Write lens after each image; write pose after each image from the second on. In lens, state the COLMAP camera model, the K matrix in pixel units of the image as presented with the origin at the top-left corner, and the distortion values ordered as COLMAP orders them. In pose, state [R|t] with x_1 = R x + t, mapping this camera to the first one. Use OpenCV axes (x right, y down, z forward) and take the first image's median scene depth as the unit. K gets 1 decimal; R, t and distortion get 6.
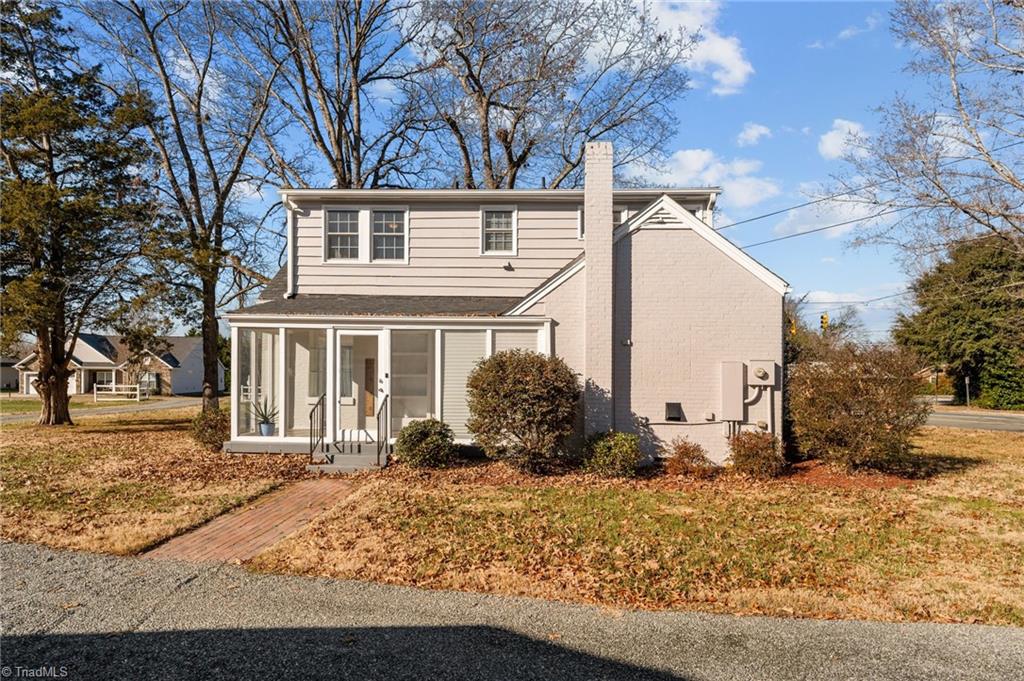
lens RADIAL K [[601.5, 0, 508.9], [0, 601.5, 371.9], [0, 0, 1]] dist [0.000389, -0.000370]
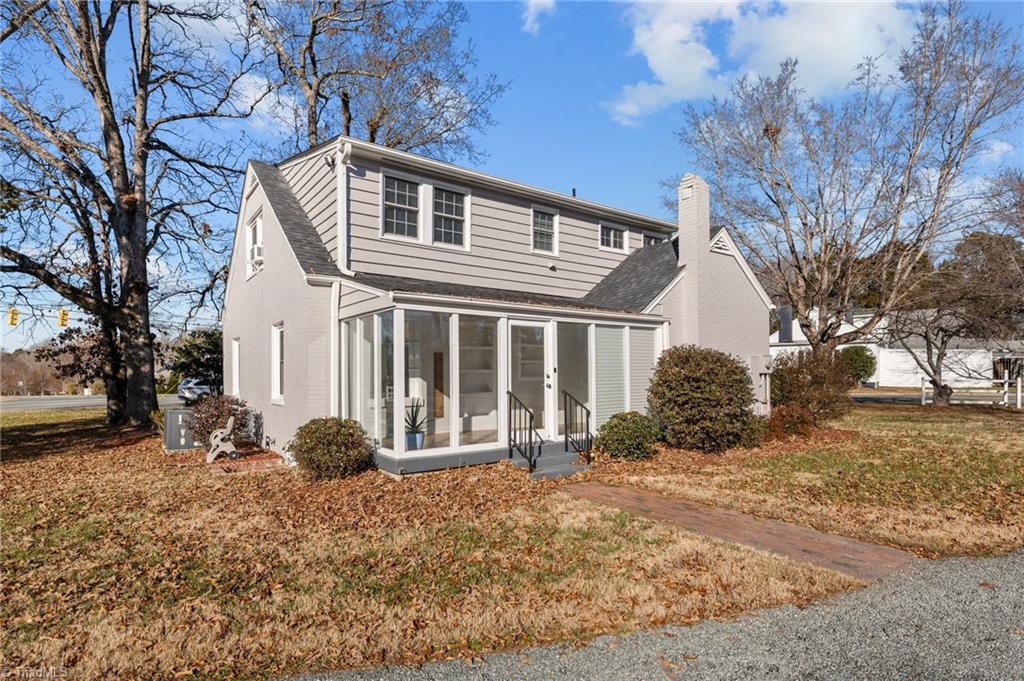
lens RADIAL K [[530.4, 0, 512.7], [0, 530.4, 364.2], [0, 0, 1]] dist [-0.000811, -0.000040]
pose [[0.778511, -0.003249, 0.627622, -0.630976], [0.009300, 0.999937, -0.006360, 0.001149], [-0.627562, 0.010788, 0.778492, 0.317998]]
